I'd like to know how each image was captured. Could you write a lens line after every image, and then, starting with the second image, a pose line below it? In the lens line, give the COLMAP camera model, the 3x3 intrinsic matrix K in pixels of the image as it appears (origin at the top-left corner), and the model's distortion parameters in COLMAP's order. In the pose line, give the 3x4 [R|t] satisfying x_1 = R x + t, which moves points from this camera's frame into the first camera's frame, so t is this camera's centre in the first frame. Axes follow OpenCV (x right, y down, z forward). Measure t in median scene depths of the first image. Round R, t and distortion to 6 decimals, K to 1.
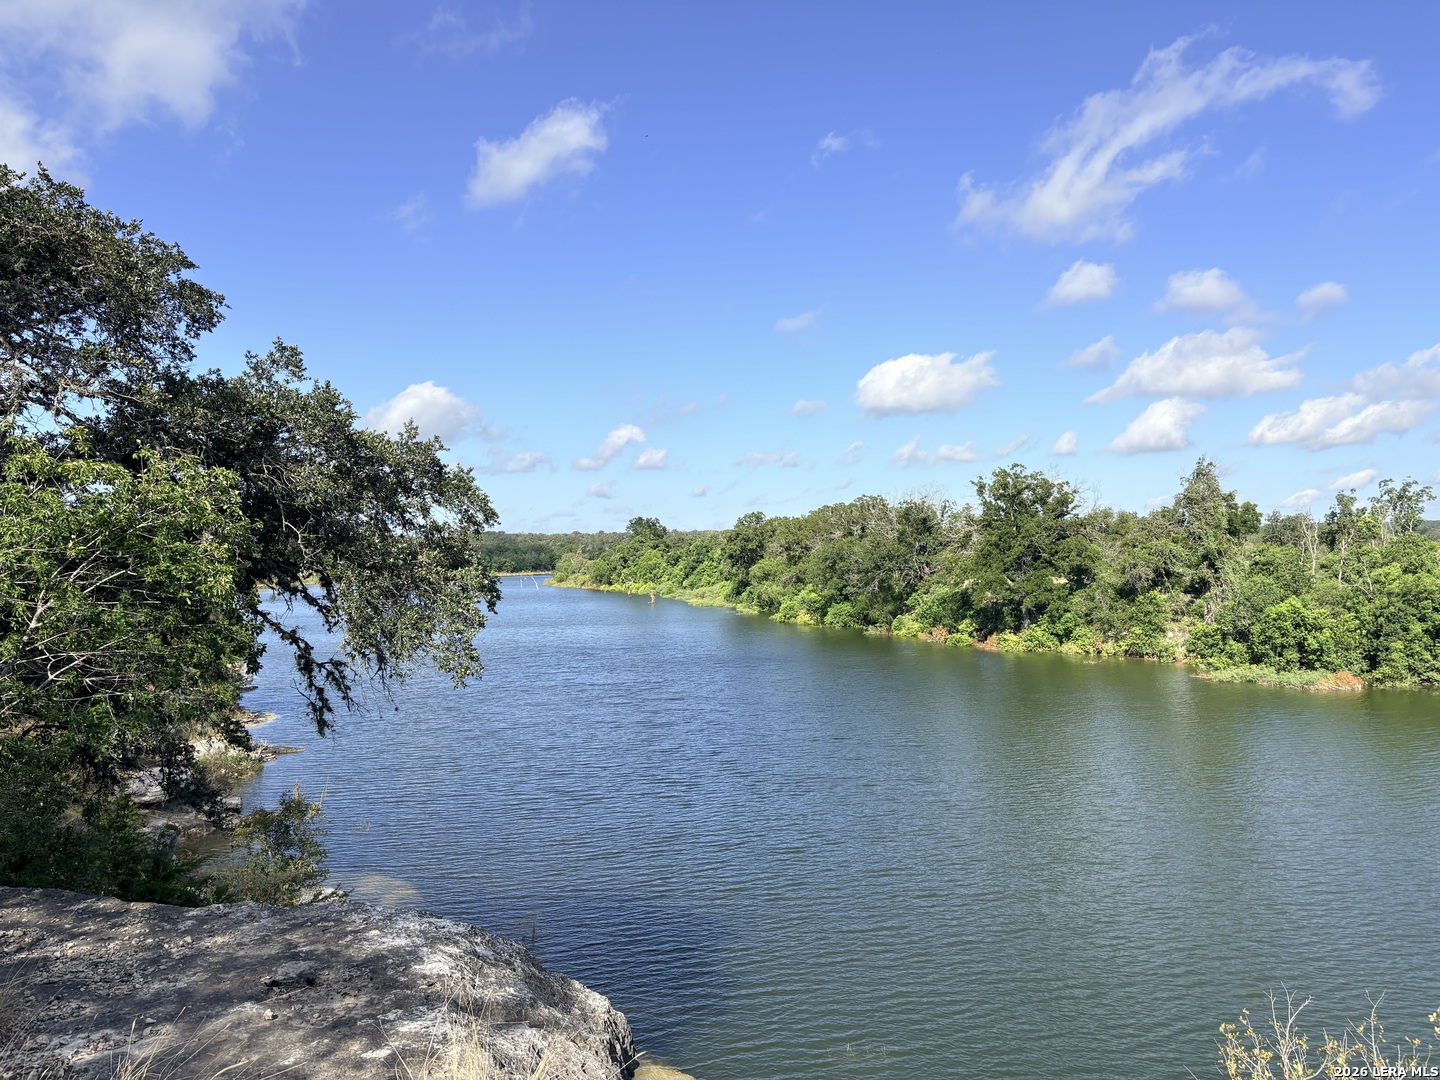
lens RADIAL K [[1088.8, 0, 719.8], [0, 1088.8, 534.0], [0, 0, 1]] dist [0.069417, -0.072491]
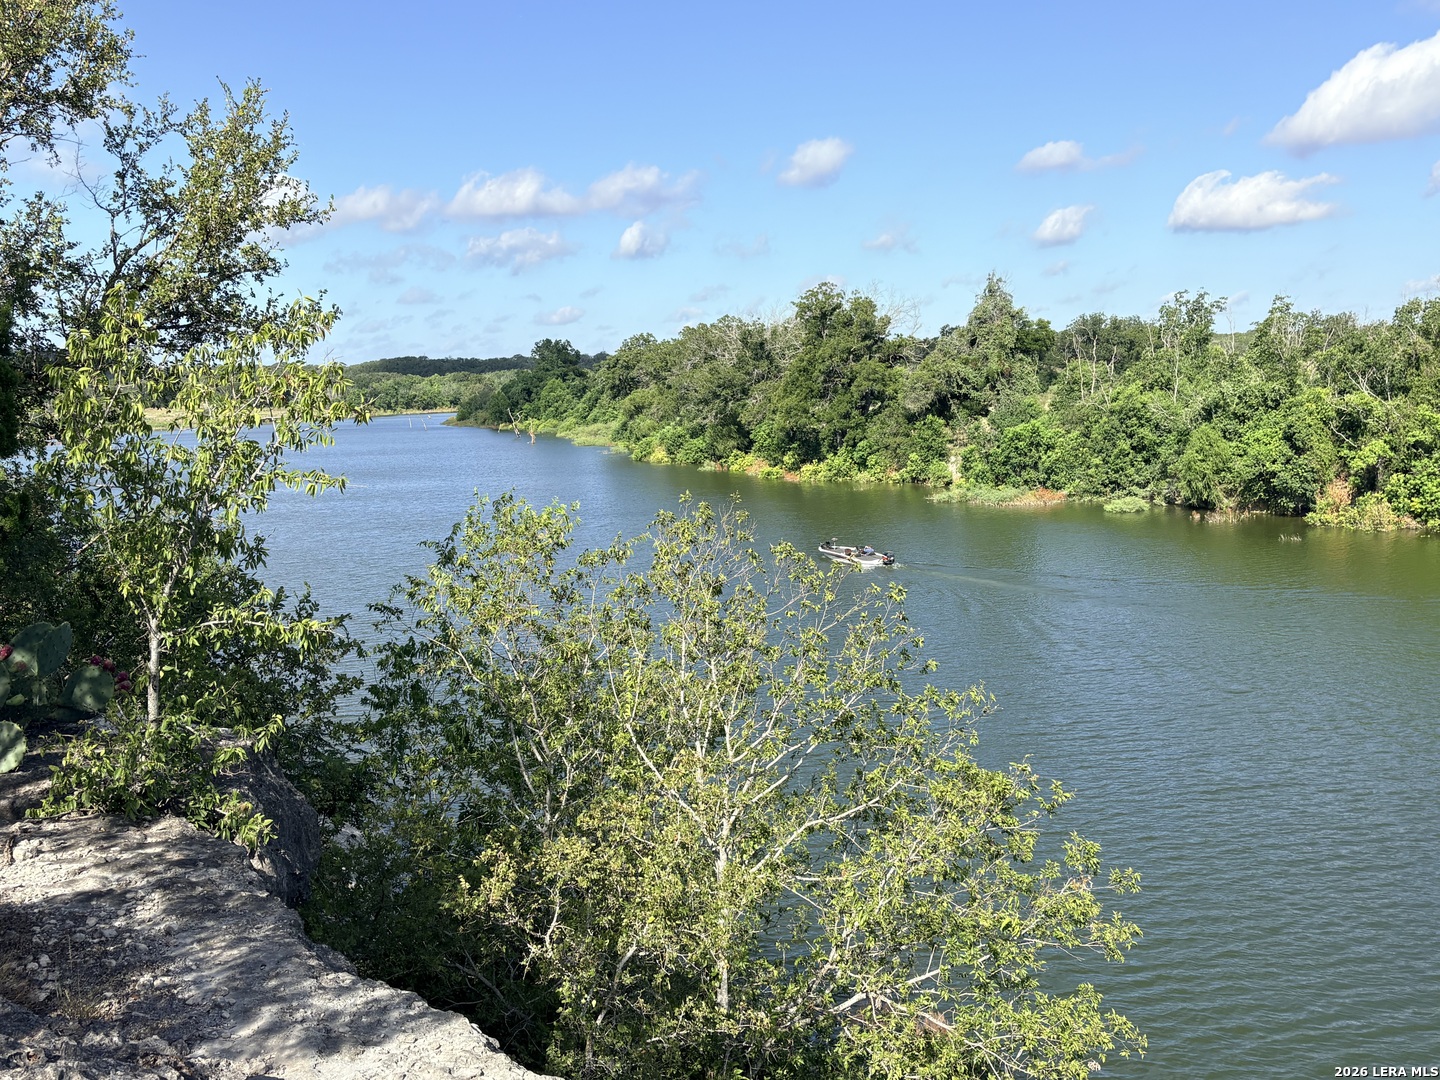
lens RADIAL K [[1419.5, 0, 715.9], [0, 1419.5, 534.2], [0, 0, 1]] dist [0.047696, 0.000000]
pose [[0.999346, -0.023647, -0.027367, 0.223187], [0.026948, 0.991495, 0.127324, -0.008866], [0.024124, -0.127978, 0.991484, -0.263322]]
